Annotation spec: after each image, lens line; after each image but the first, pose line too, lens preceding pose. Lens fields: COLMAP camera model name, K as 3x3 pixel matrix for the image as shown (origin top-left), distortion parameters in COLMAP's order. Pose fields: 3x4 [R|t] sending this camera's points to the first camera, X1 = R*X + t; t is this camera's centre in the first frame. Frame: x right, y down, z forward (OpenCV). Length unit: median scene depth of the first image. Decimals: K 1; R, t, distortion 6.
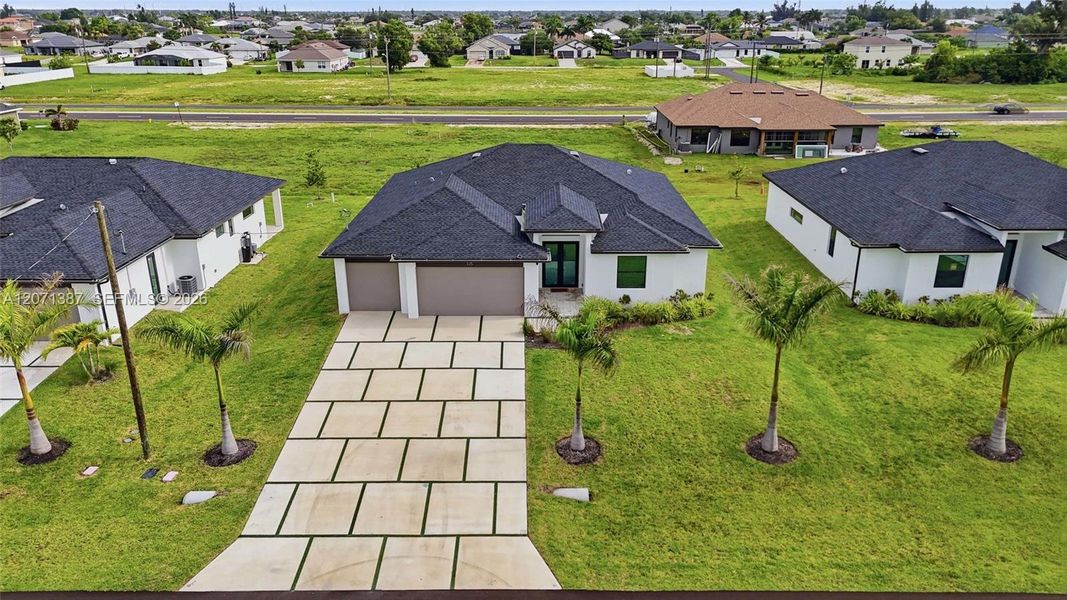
lens RADIAL K [[789.3, 0, 533.5], [0, 789.3, 303.6], [0, 0, 1]] dist [0.056955, -0.041999]
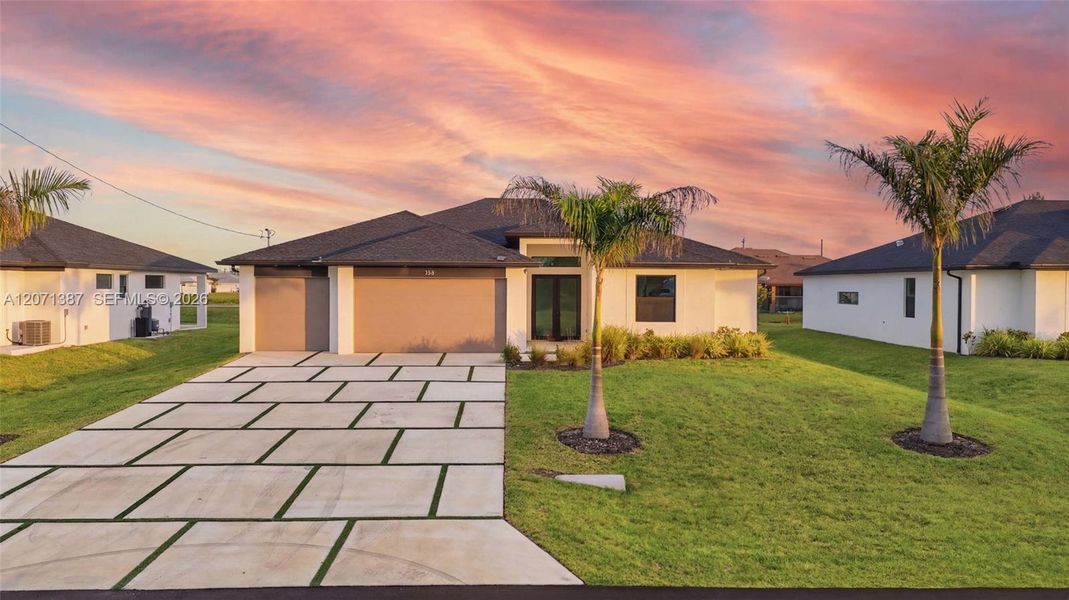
lens RADIAL K [[790.8, 0, 537.4], [0, 790.8, 295.7], [0, 0, 1]] dist [0.056955, -0.041999]
pose [[0.999713, 0.010491, 0.021527, 0.000647], [-0.002620, 0.941454, -0.337130, 0.226044], [-0.023804, 0.336977, 0.941212, 0.356492]]
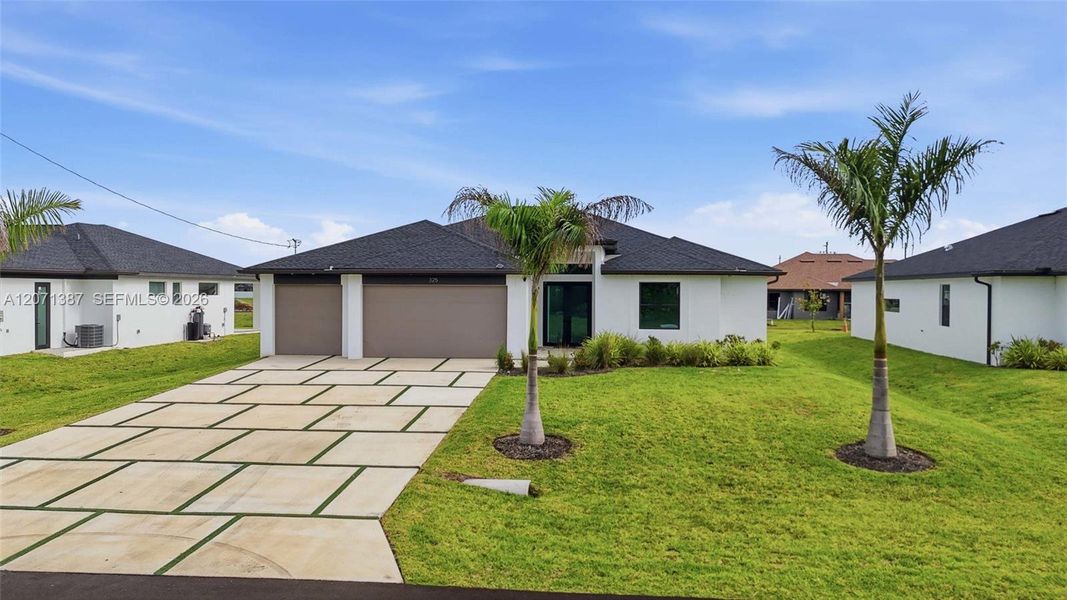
lens RADIAL K [[789.3, 0, 536.3], [0, 789.3, 298.1], [0, 0, 1]] dist [0.056955, -0.041999]
pose [[0.995031, 0.011094, -0.098947, 0.093516], [-0.044089, 0.940126, -0.337963, 0.225428], [0.089274, 0.340646, 0.935944, 0.350087]]
